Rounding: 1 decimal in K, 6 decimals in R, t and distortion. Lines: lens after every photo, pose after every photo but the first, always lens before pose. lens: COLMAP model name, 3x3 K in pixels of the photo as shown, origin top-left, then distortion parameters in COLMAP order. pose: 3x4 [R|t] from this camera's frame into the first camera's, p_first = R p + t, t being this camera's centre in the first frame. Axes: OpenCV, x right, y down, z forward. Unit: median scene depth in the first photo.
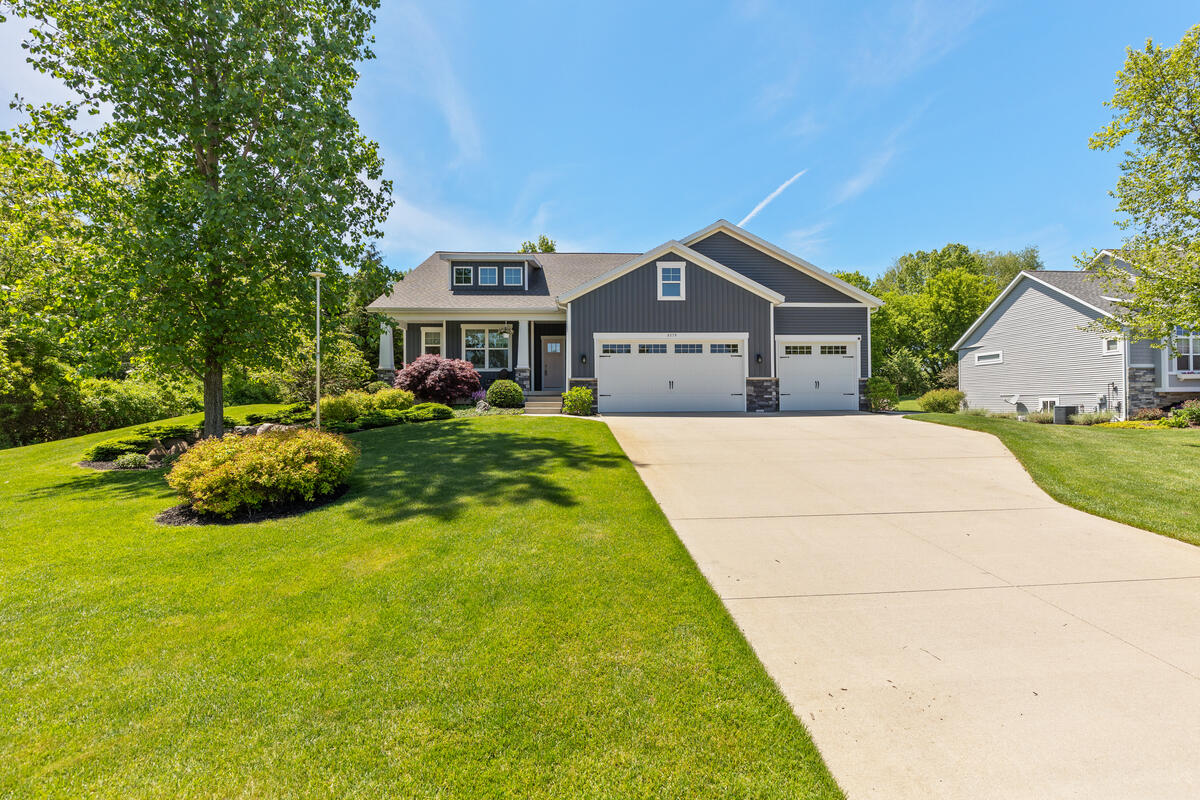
lens RADIAL K [[532.2, 0, 627.3], [0, 532.2, 401.2], [0, 0, 1]] dist [-0.001168, -0.000342]
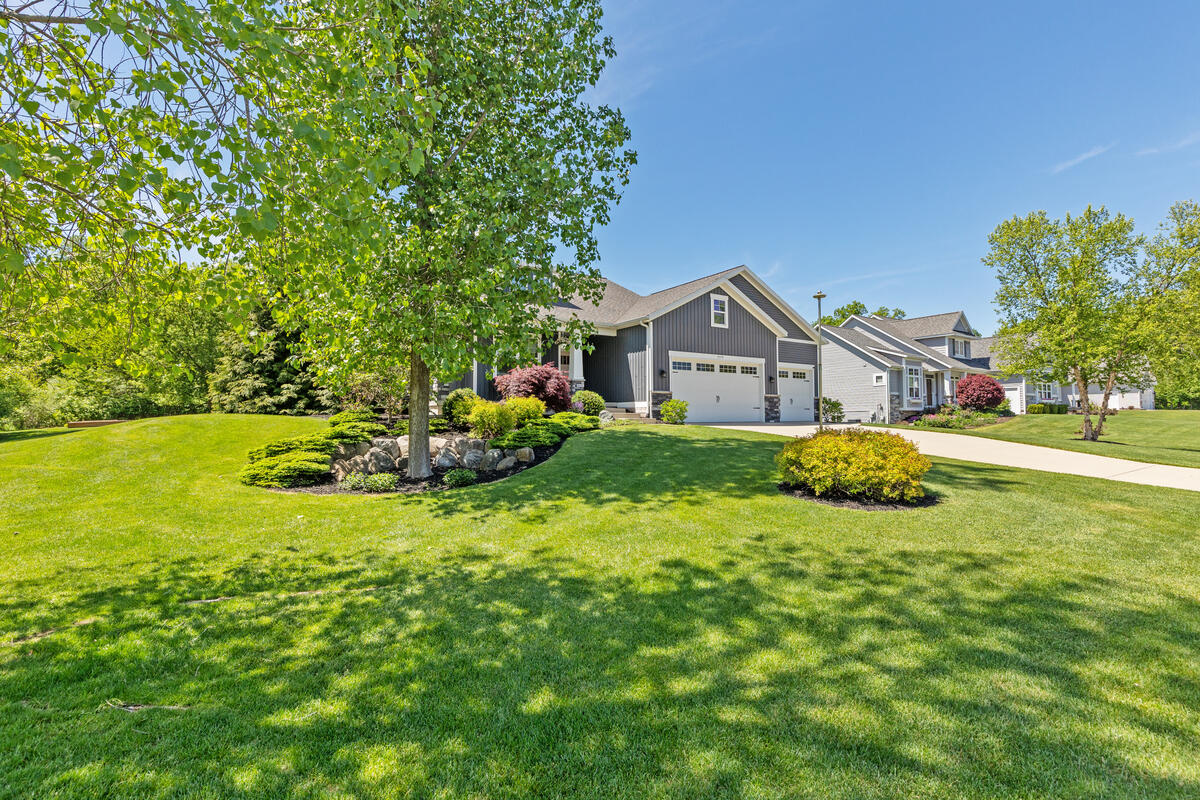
lens RADIAL K [[532.2, 0, 627.3], [0, 532.2, 401.2], [0, 0, 1]] dist [-0.001168, -0.000342]
pose [[0.851533, 0.019097, 0.523954, -0.699572], [-0.000950, 0.999391, -0.034881, 0.014949], [-0.524301, 0.029205, 0.851032, 0.107941]]
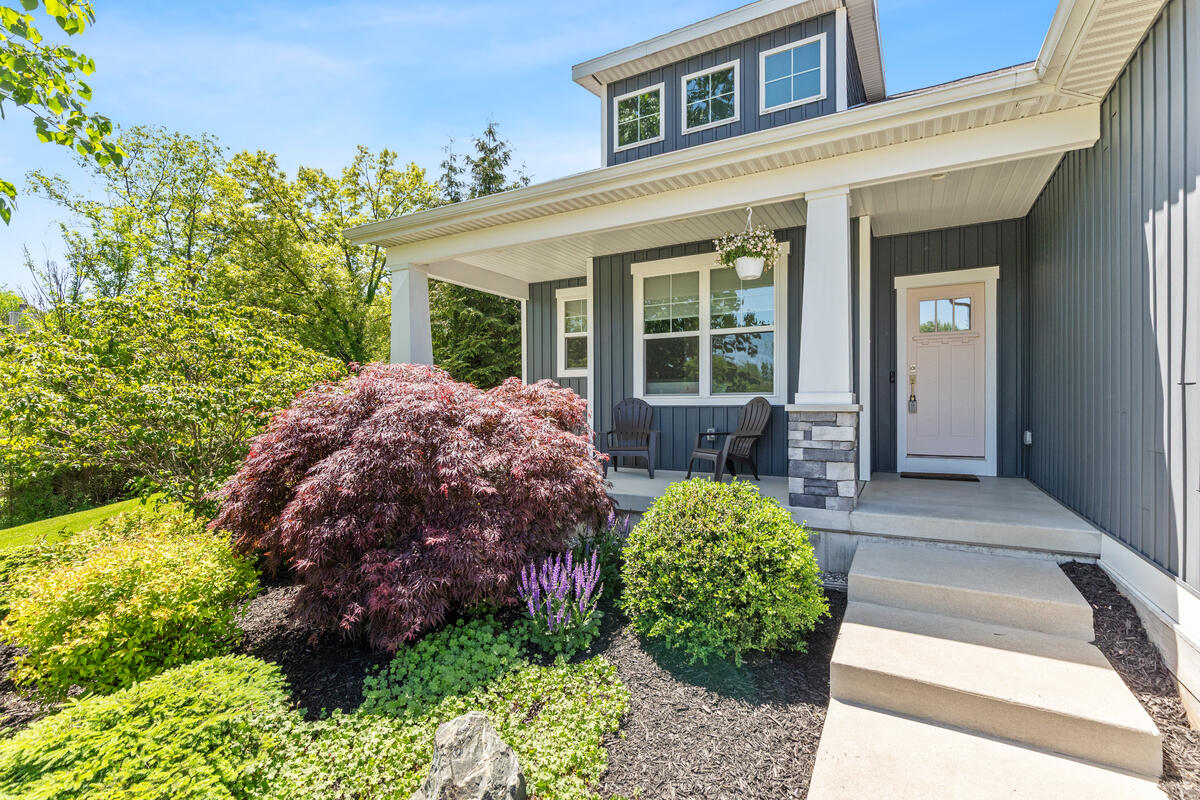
lens RADIAL K [[571.7, 0, 600.0], [0, 571.7, 400.0], [0, 0, 1]] dist [0.000065, -0.000141]
pose [[0.831595, 0.000349, -0.555382, -0.156272], [0.000436, 0.999999, 0.001280, -0.072315], [0.555382, -0.001307, 0.831594, 0.829599]]
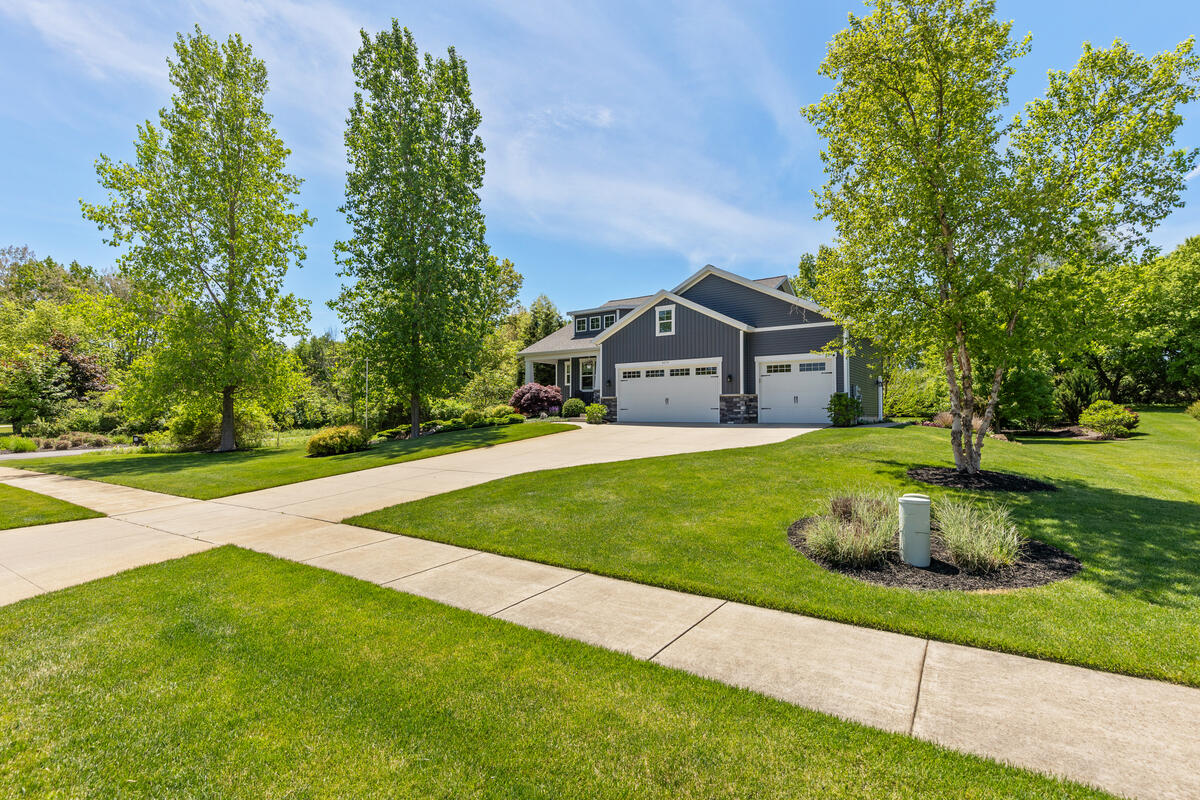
lens RADIAL K [[532.2, 0, 627.3], [0, 532.2, 401.2], [0, 0, 1]] dist [-0.001168, -0.000342]
pose [[0.806327, -0.007955, -0.591417, 0.760971], [-0.004257, 0.999806, -0.019251, -0.005608], [0.591455, 0.018040, 0.806136, -0.086956]]
